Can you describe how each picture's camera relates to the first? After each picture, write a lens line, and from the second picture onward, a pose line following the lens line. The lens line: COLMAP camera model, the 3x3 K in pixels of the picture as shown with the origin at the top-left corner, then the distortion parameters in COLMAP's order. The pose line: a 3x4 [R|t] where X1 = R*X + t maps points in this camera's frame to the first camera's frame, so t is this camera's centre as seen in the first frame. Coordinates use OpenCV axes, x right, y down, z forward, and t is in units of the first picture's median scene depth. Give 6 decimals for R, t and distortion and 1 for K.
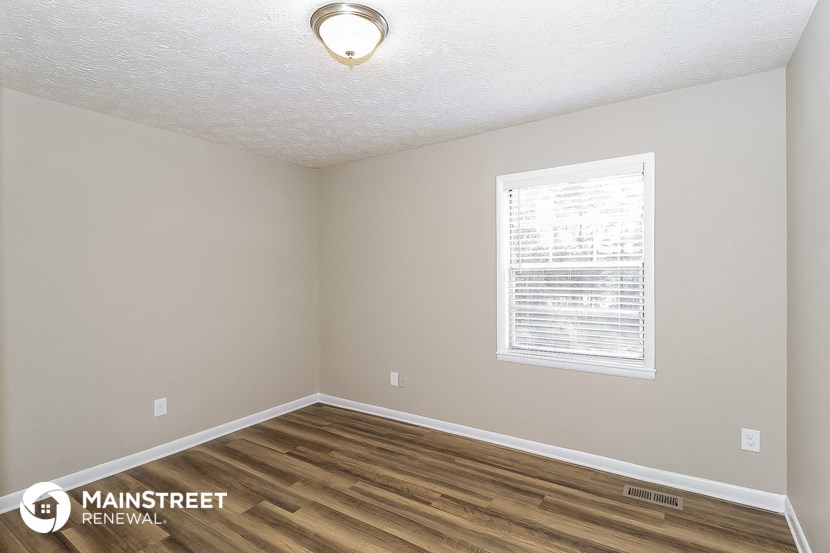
lens RADIAL K [[404.4, 0, 410.9], [0, 404.4, 275.9], [0, 0, 1]] dist [0.005404, -0.004668]
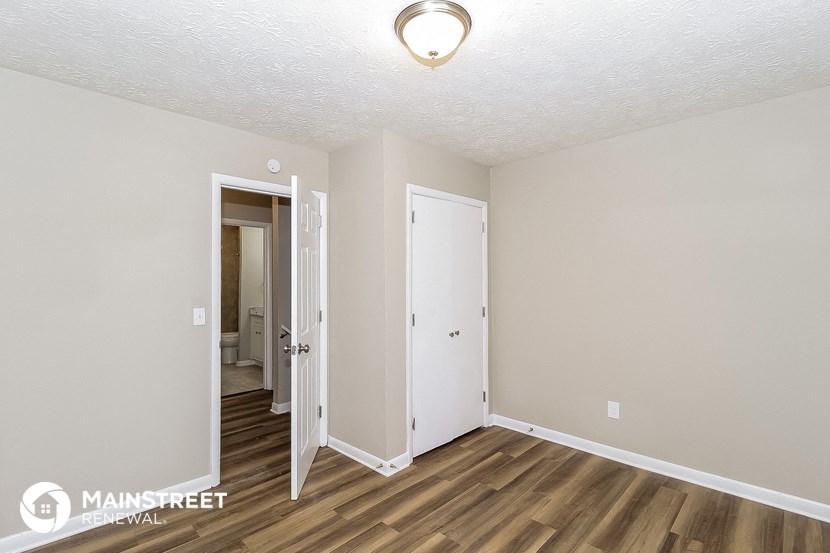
lens RADIAL K [[404.4, 0, 411.2], [0, 404.4, 276.0], [0, 0, 1]] dist [0.005404, -0.004668]
pose [[-0.187227, -0.003135, -0.982312, 0.484175], [-0.004881, 0.999986, -0.002261, -0.009973], [0.982305, 0.004371, -0.187240, 0.690835]]
